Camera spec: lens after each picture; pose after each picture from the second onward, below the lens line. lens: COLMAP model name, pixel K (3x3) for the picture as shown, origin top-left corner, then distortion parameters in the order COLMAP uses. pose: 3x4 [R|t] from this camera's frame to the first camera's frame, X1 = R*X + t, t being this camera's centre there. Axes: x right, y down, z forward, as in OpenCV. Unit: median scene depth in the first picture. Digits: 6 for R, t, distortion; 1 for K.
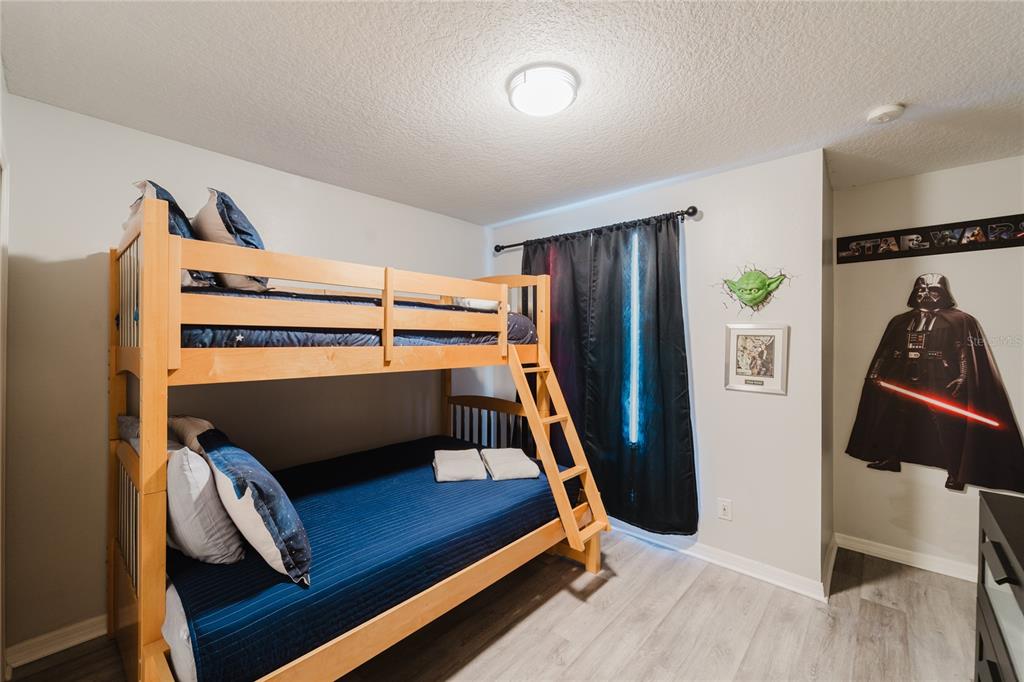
lens RADIAL K [[416.7, 0, 510.9], [0, 416.7, 340.4], [0, 0, 1]] dist [0.004950, -0.003423]
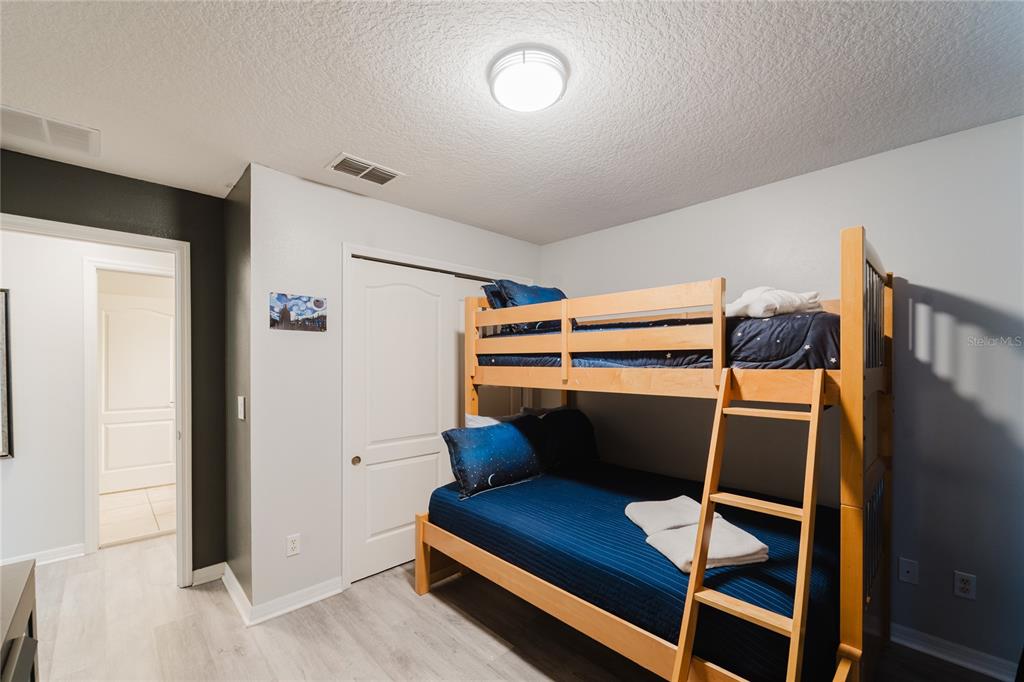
lens RADIAL K [[416.7, 0, 496.4], [0, 416.7, 362.9], [0, 0, 1]] dist [0.004950, -0.003423]
pose [[-0.089429, 0.001438, -0.995992, 0.828736], [-0.000699, 0.999999, 0.001506, 0.000678], [0.995993, 0.000830, -0.089428, 0.859083]]
